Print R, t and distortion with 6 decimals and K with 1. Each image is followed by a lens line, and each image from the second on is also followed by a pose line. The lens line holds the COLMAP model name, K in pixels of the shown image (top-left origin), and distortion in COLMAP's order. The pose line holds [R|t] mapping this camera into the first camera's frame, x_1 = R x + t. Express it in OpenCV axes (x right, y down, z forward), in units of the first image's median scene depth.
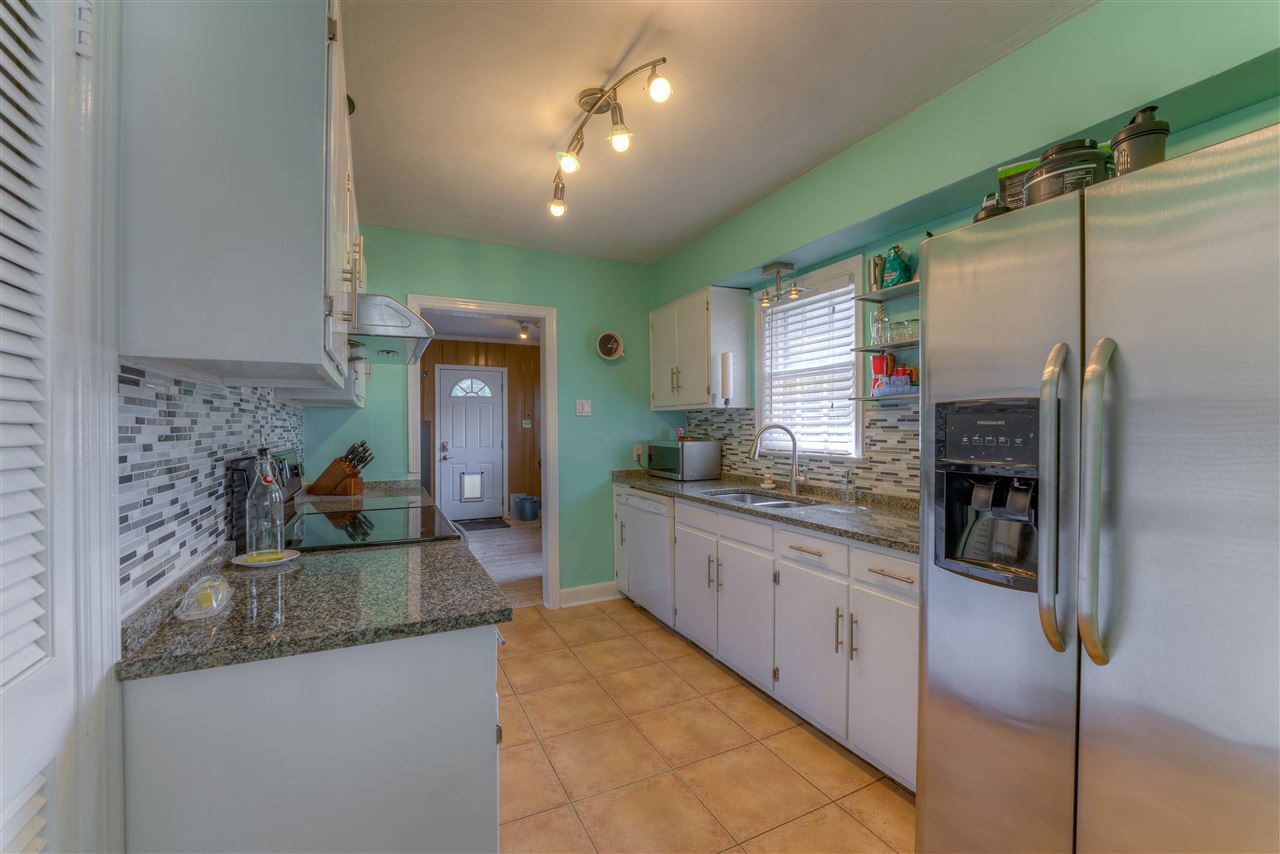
lens RADIAL K [[511.2, 0, 622.8], [0, 511.2, 428.4], [0, 0, 1]] dist [-0.010594, -0.000189]
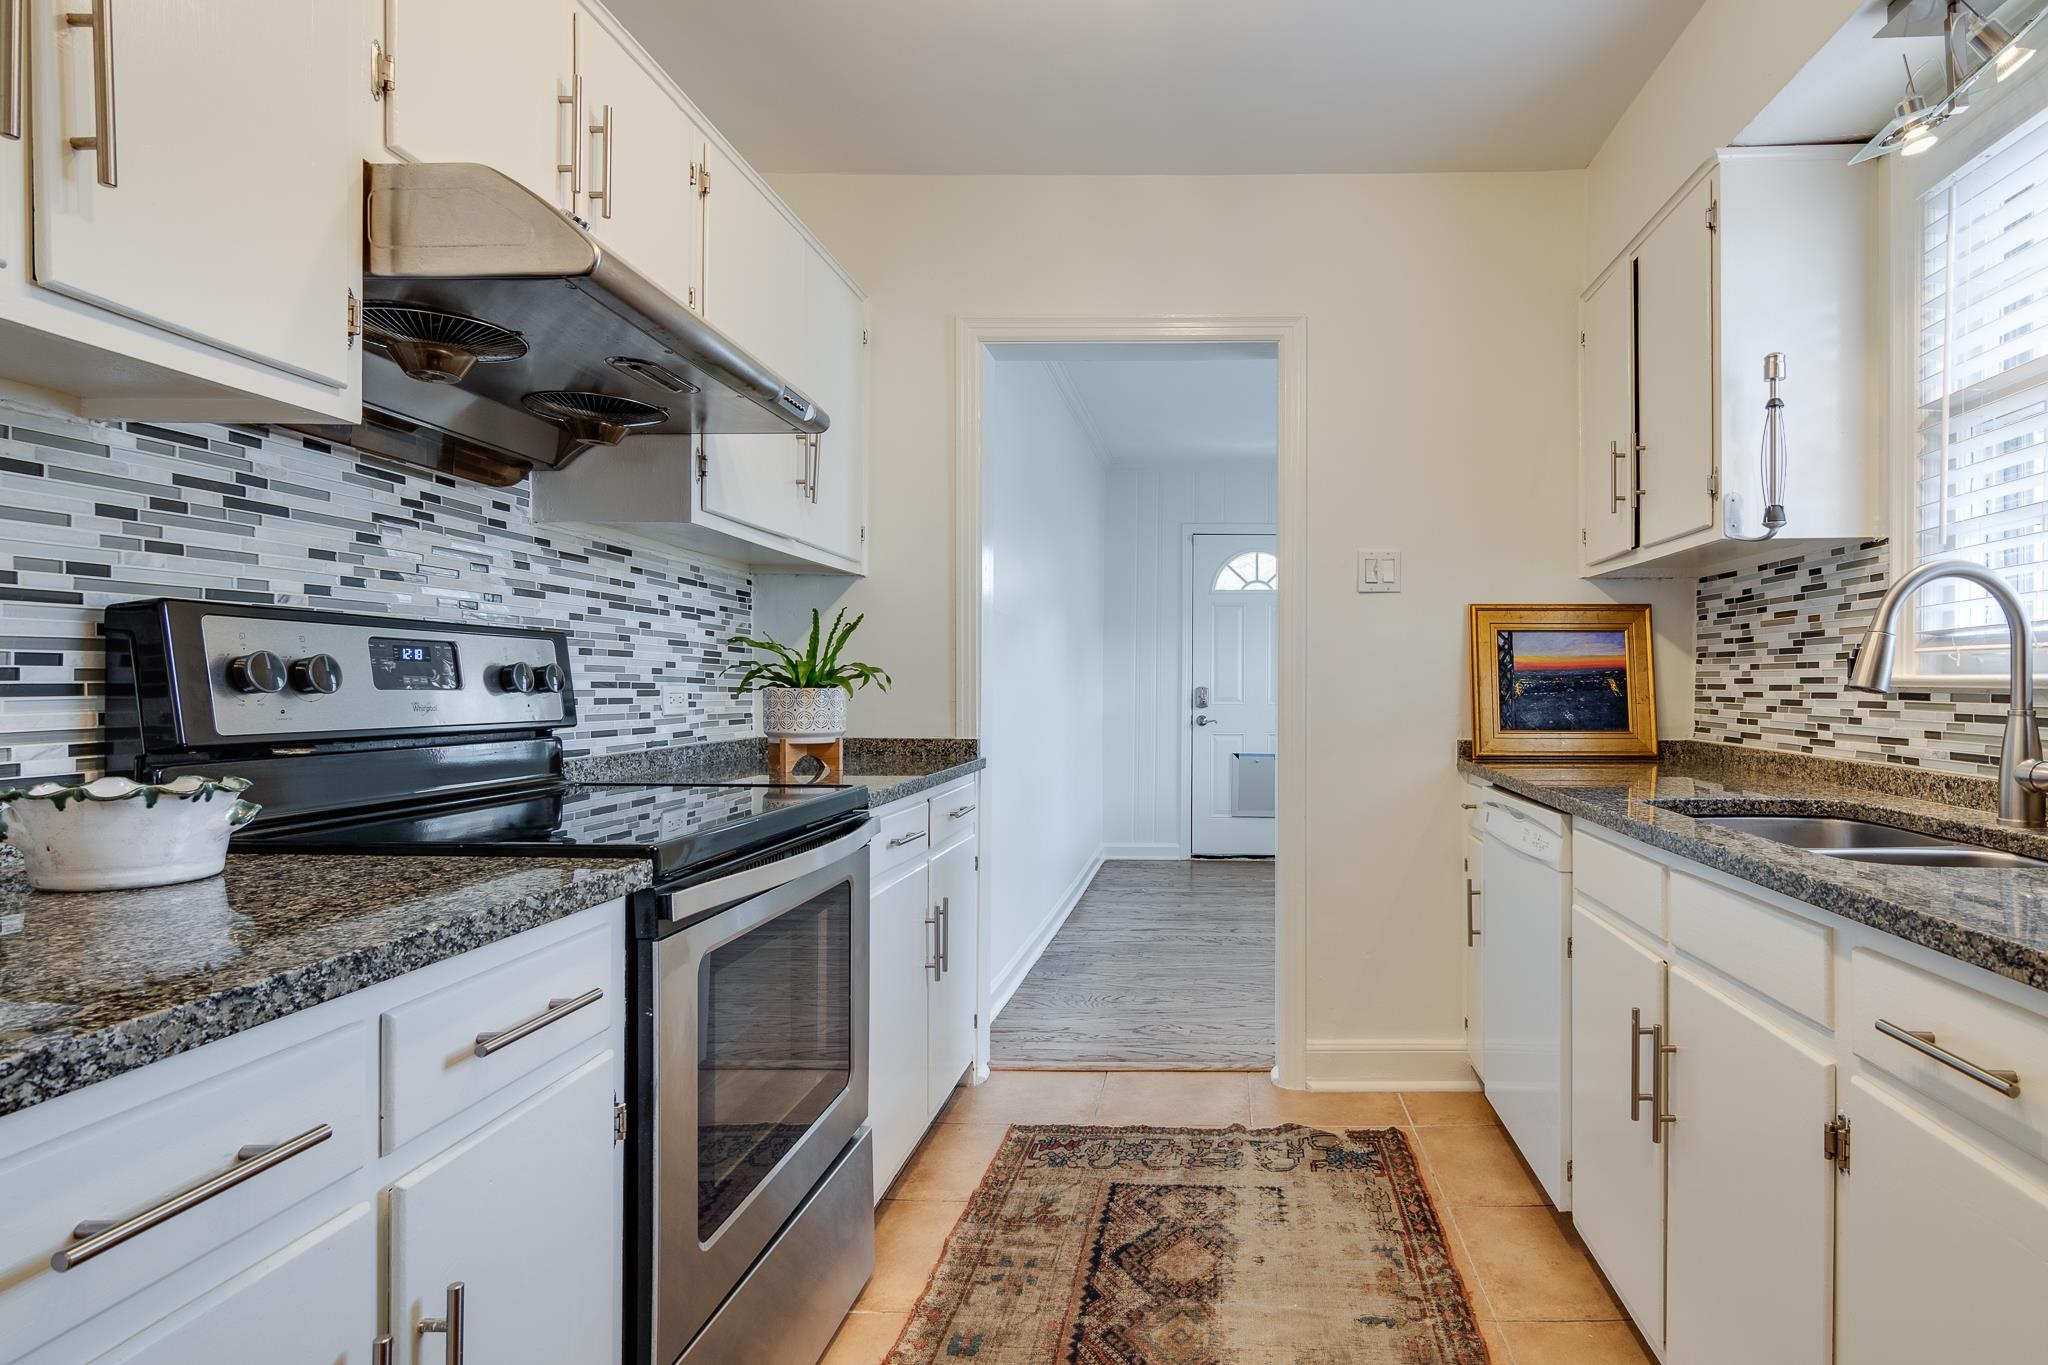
lens RADIAL K [[1036.4, 0, 1213.7], [0, 1036.4, 686.8], [0, 0, 1]] dist [-0.000236, -0.000046]
pose [[0.900709, 0.009917, -0.434310, 0.235835], [-0.010694, 0.999943, 0.000654, 0.073168], [0.434292, 0.004056, 0.900763, 0.404960]]
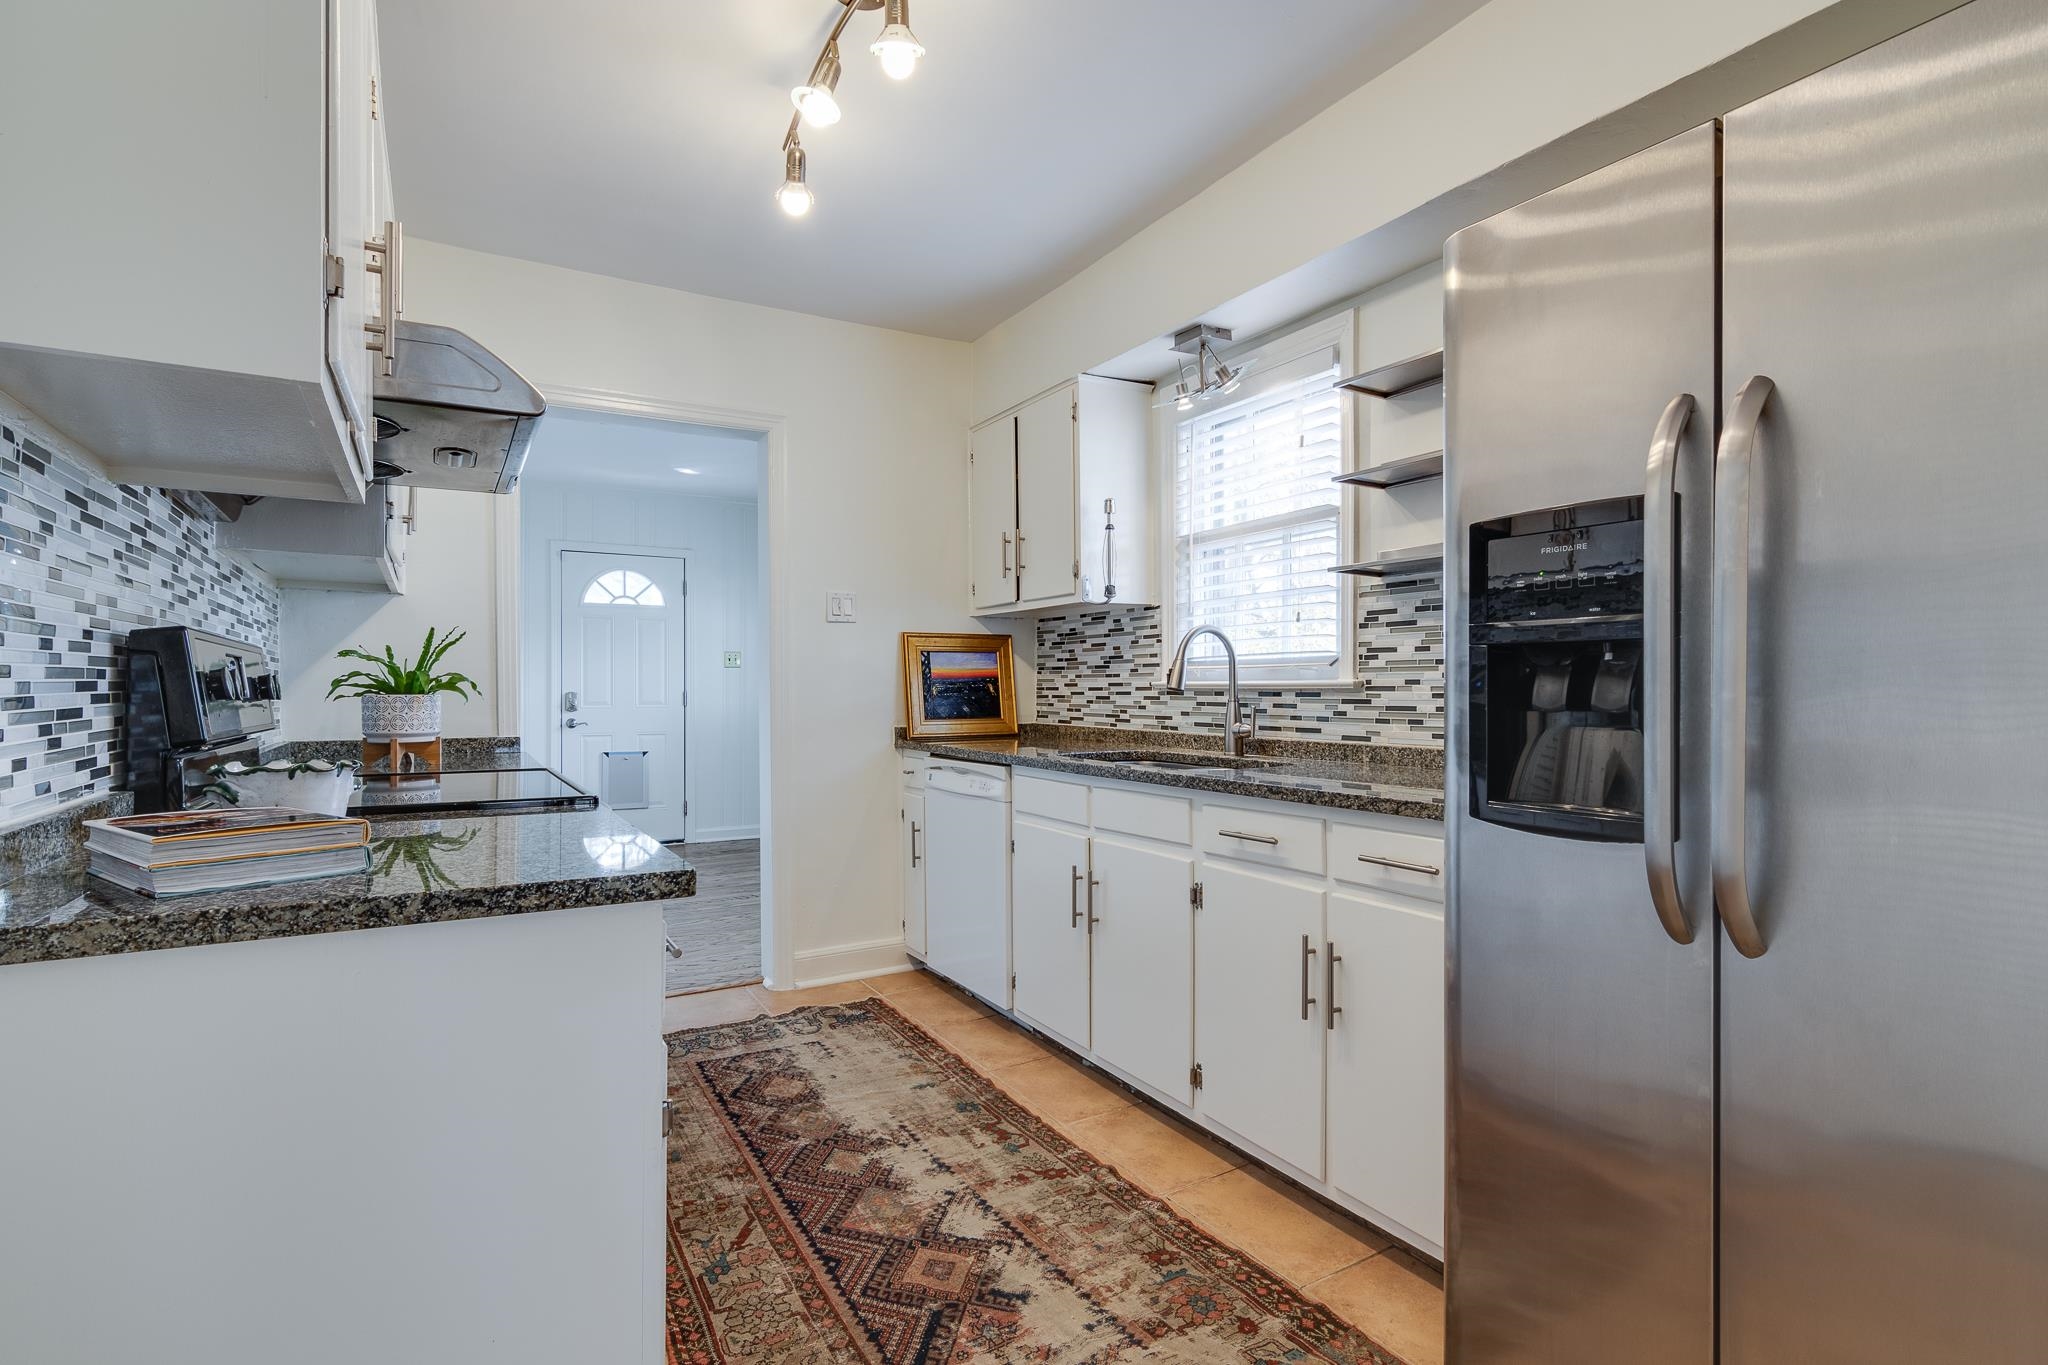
lens RADIAL K [[973.2, 0, 987.8], [0, 973.2, 686.1], [0, 0, 1]] dist [0.000771, 0.007704]
pose [[0.997609, 0.003162, 0.069042, 0.007731], [-0.002638, 0.999967, -0.007678, 0.076761], [-0.069064, 0.007478, 0.997584, -0.014414]]
